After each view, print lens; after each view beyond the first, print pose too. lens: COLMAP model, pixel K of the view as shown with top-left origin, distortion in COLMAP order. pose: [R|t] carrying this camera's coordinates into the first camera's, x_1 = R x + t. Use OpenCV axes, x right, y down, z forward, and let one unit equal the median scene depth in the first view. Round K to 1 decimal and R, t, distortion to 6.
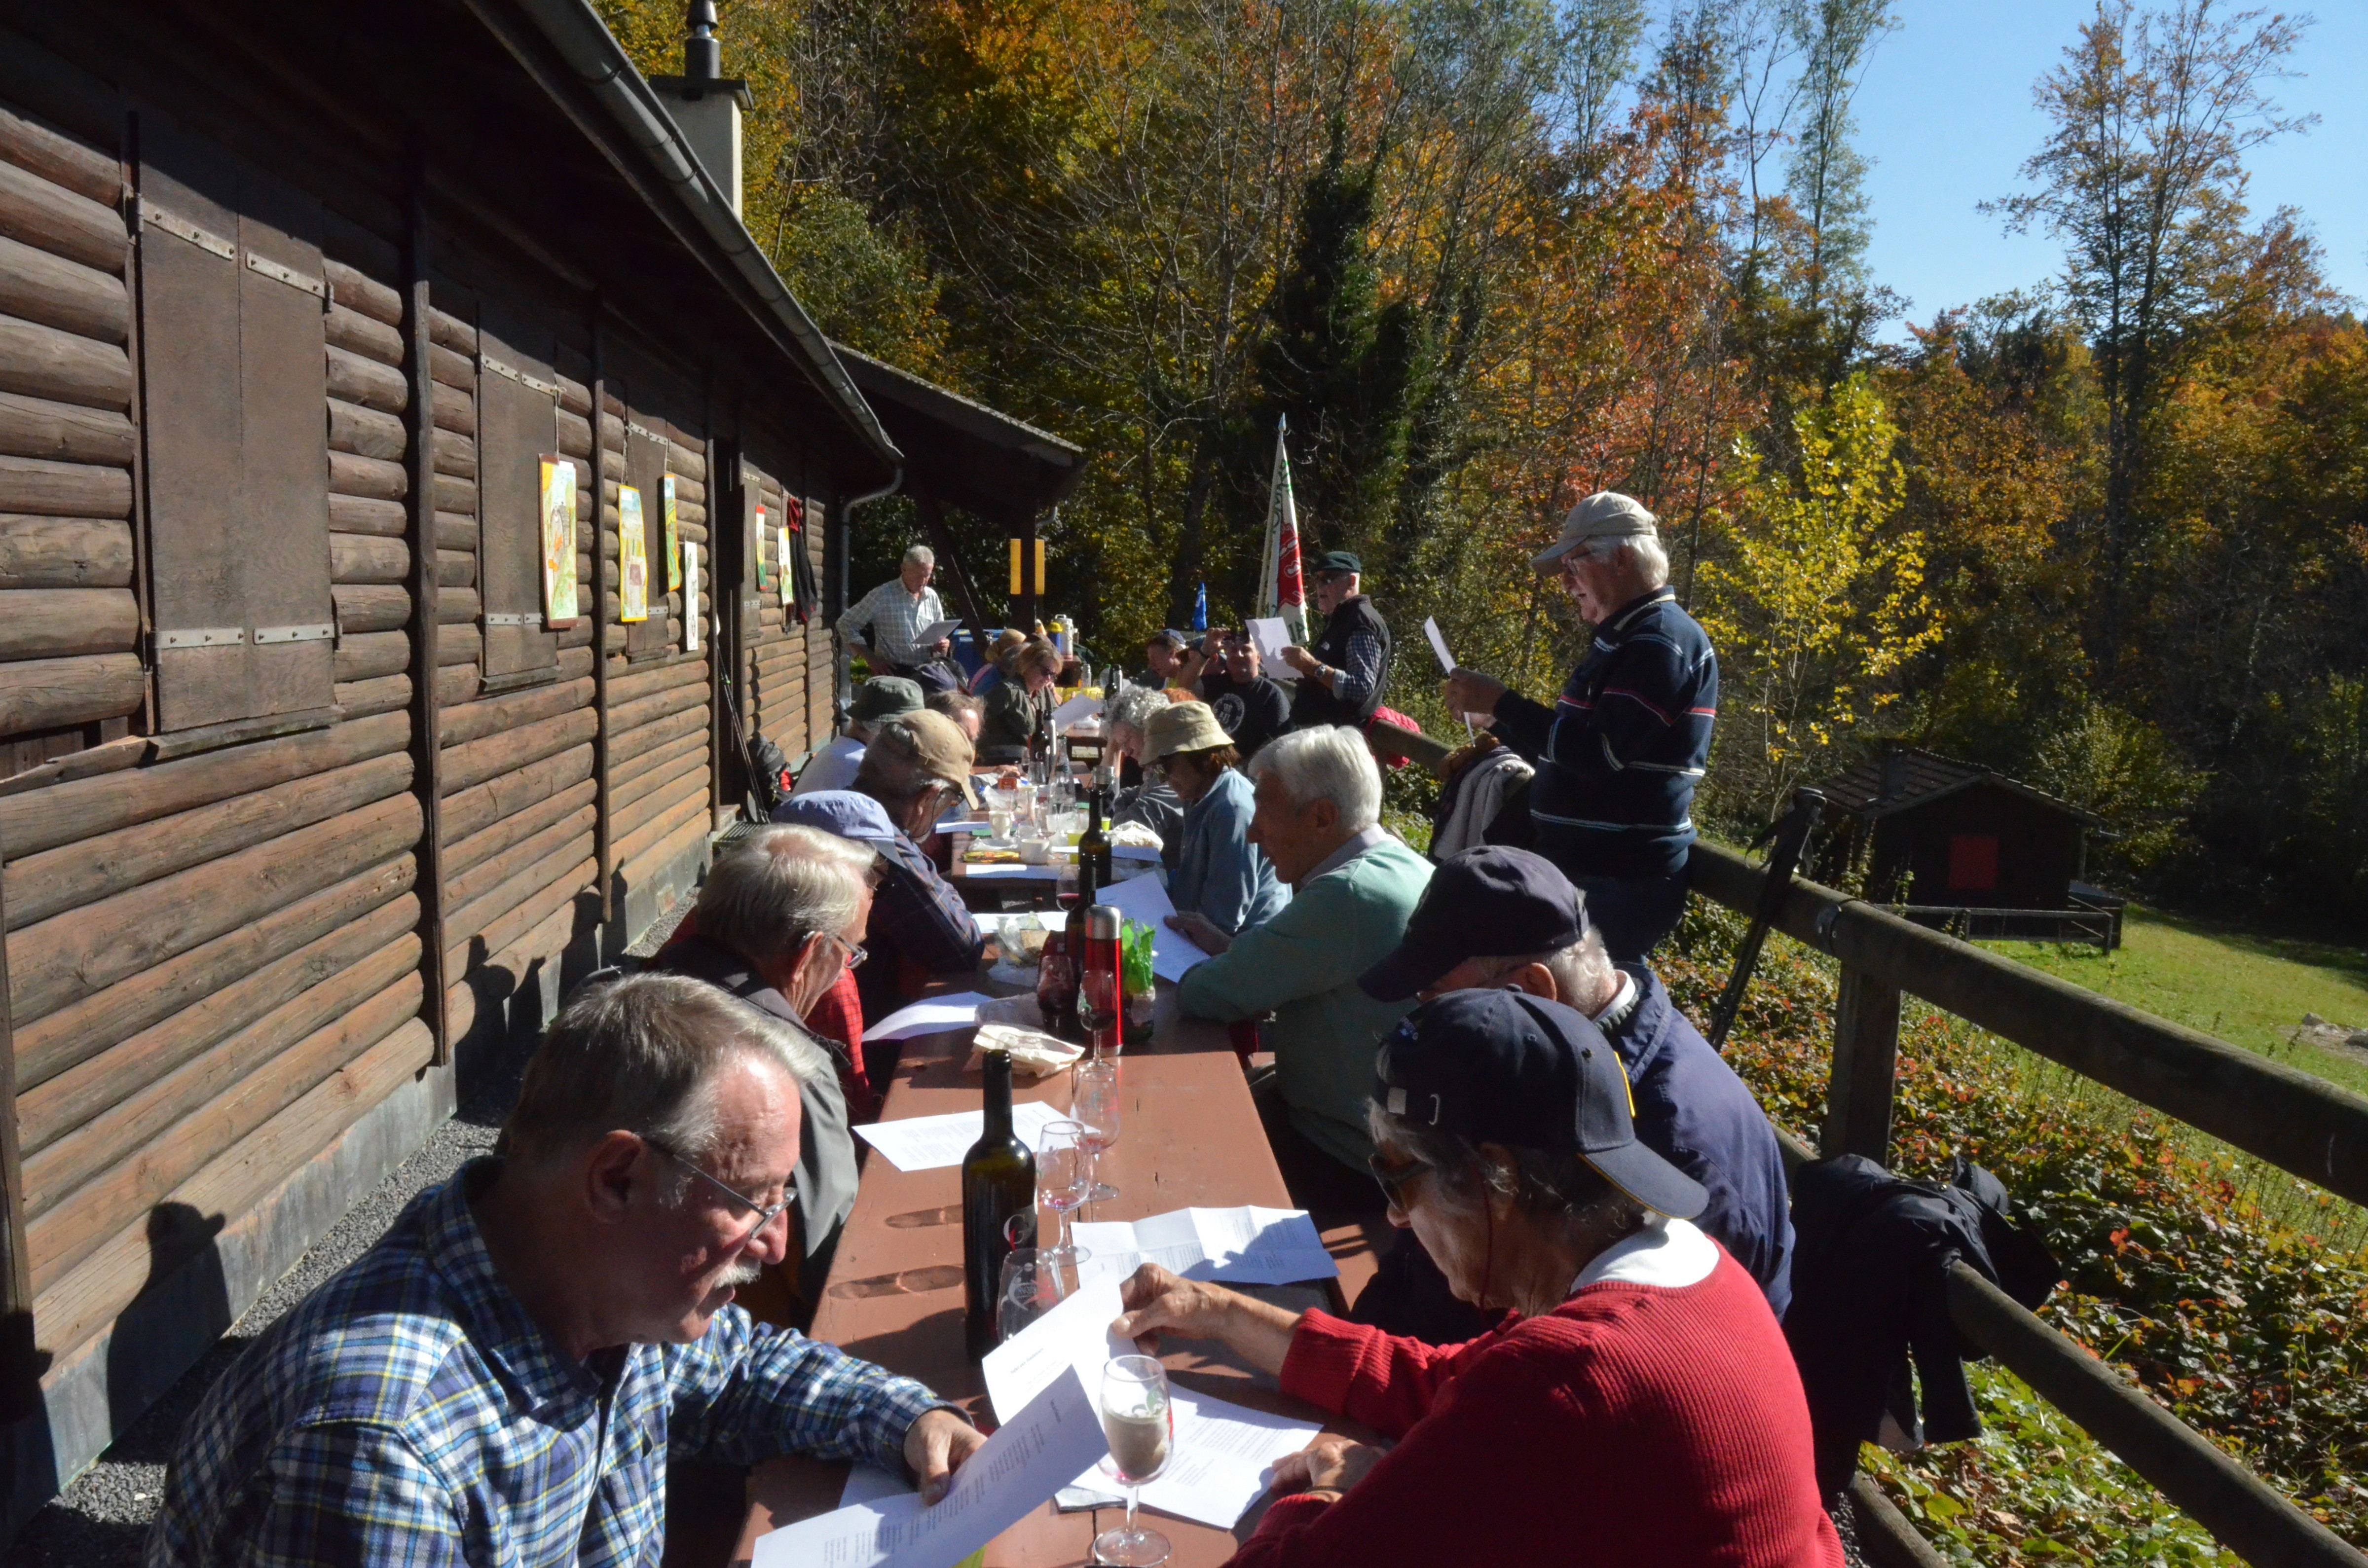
lens RADIAL K [[1786.9, 0, 1174.4], [0, 1786.9, 773.8], [0, 0, 1]] dist [-0.035561, 0.024614]
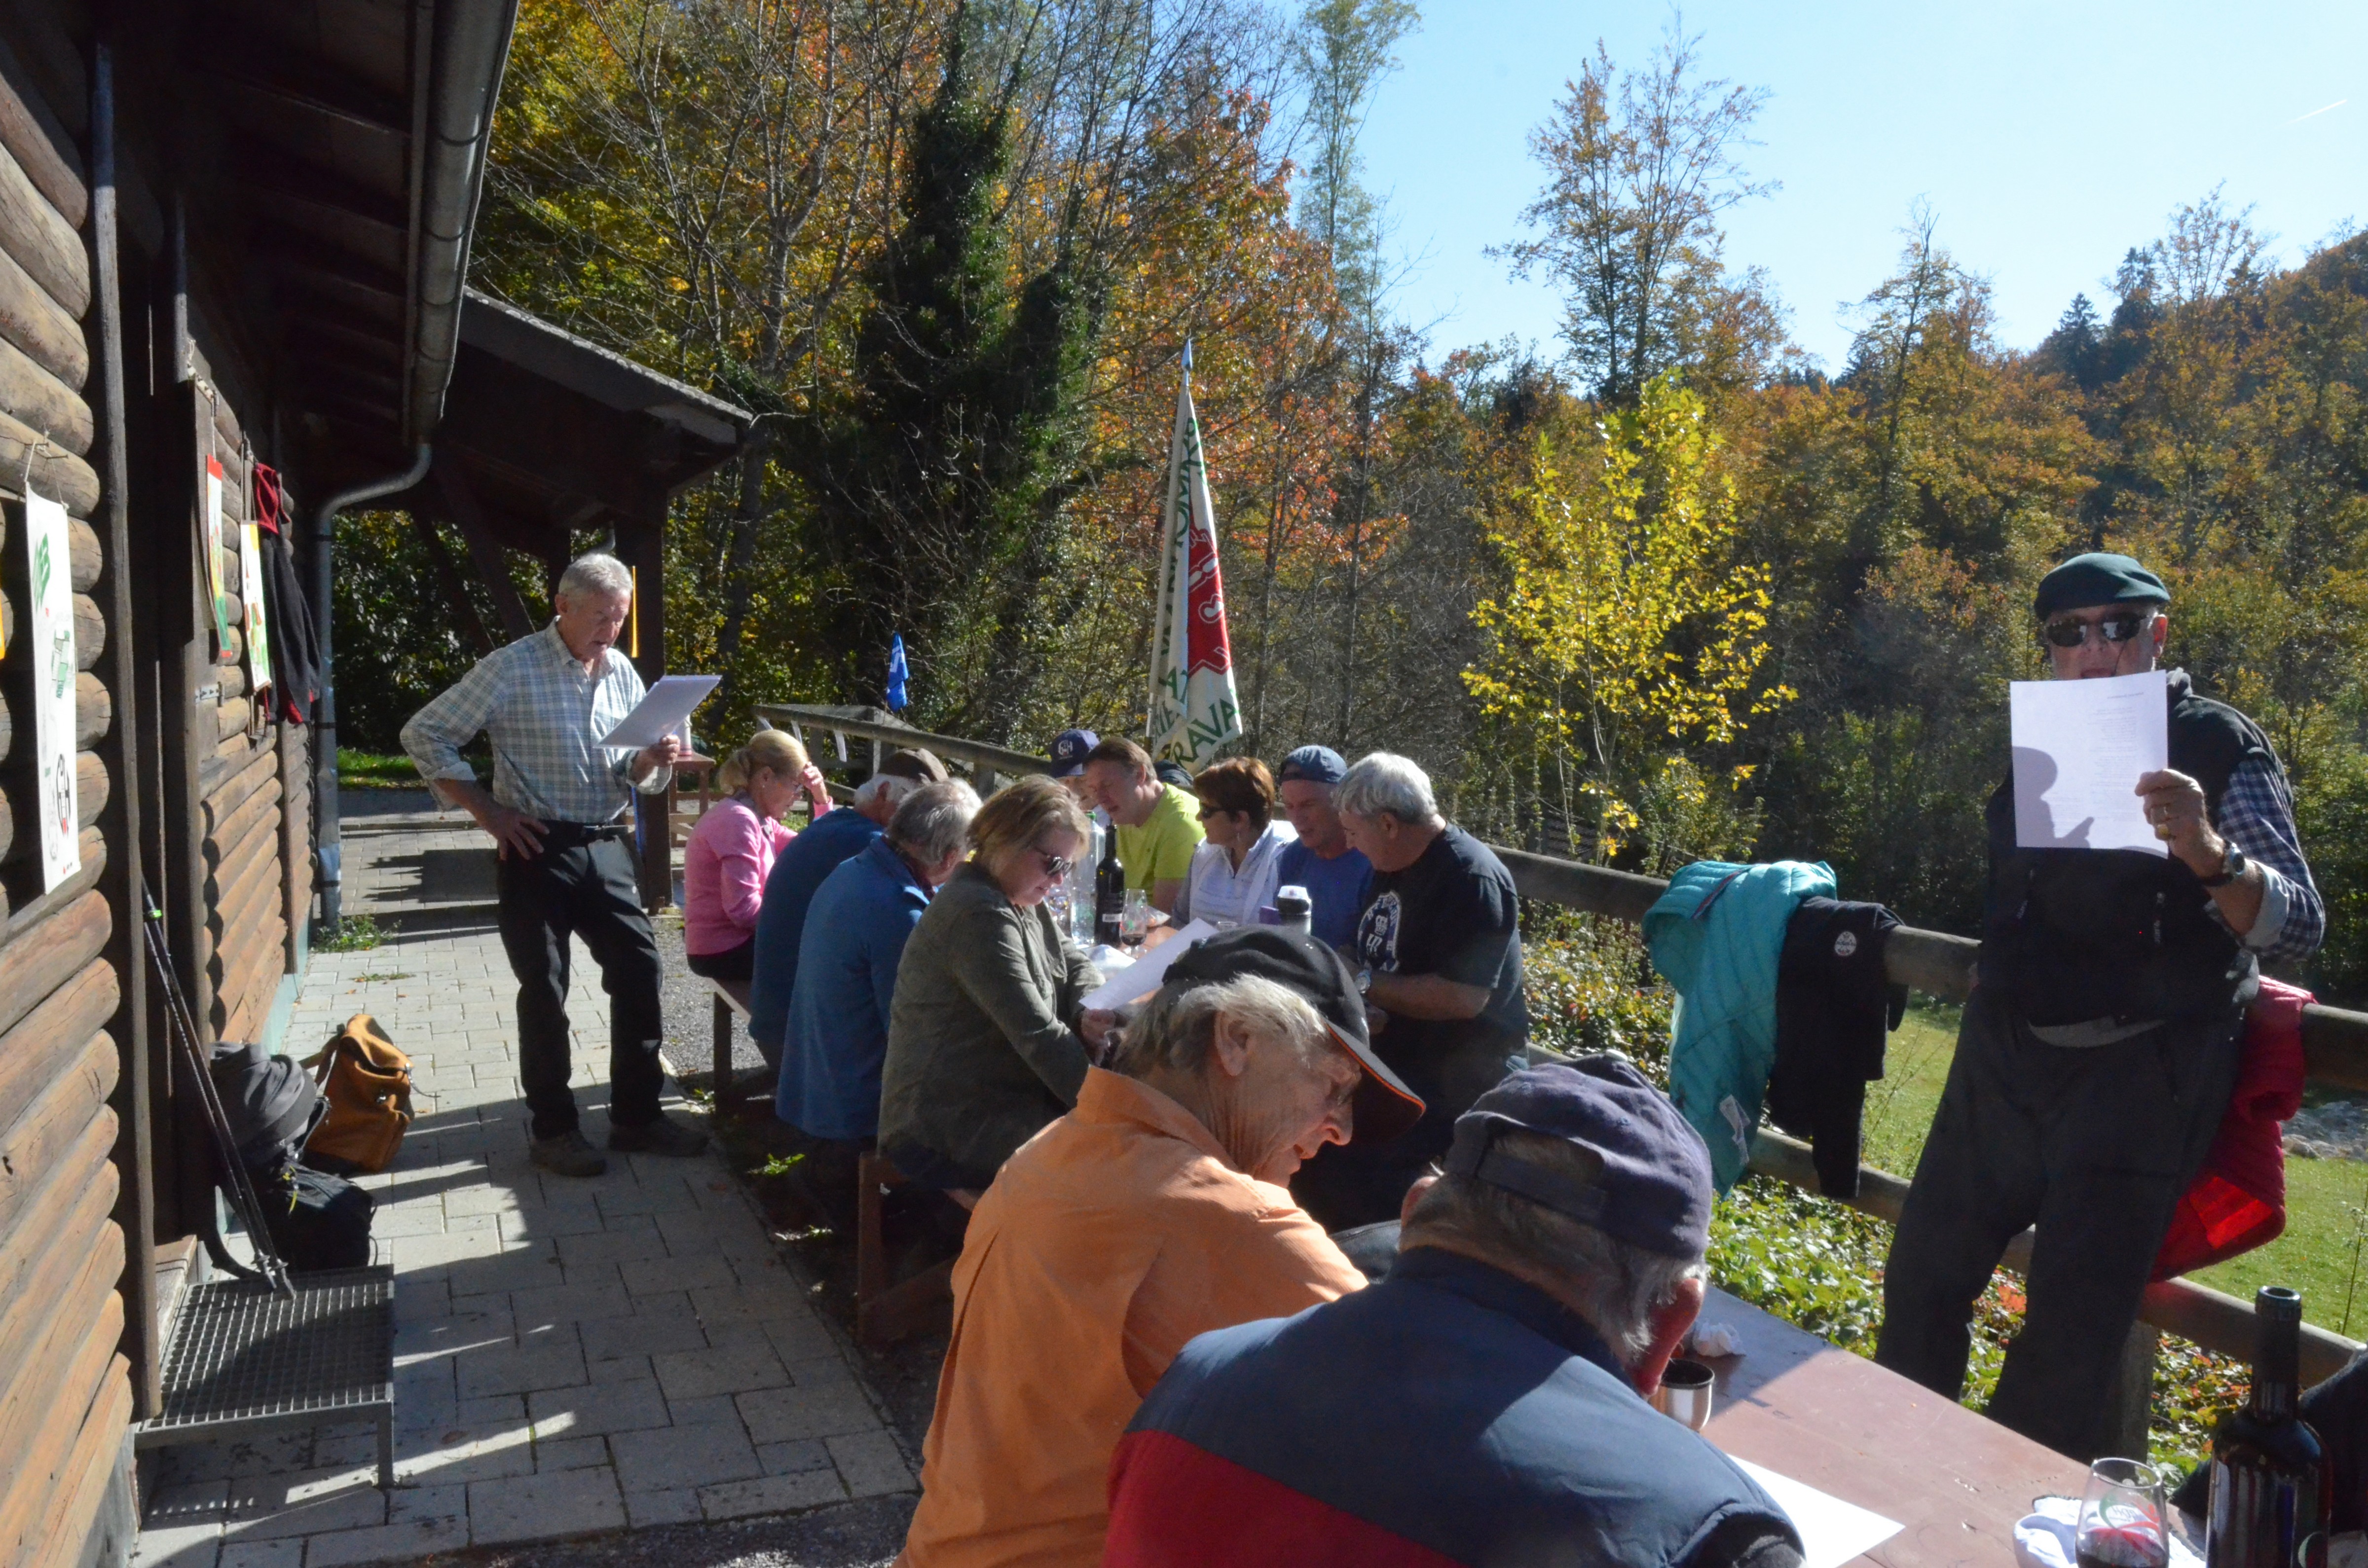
lens RADIAL K [[1813.4, 0, 1194.4], [0, 1813.4, 754.8], [0, 0, 1]] dist [-0.045692, 0.023875]
pose [[0.947952, -0.030309, 0.316968, -0.139354], [0.043147, 0.998505, -0.033560, -0.053271], [-0.315477, 0.045489, 0.947842, 0.496475]]
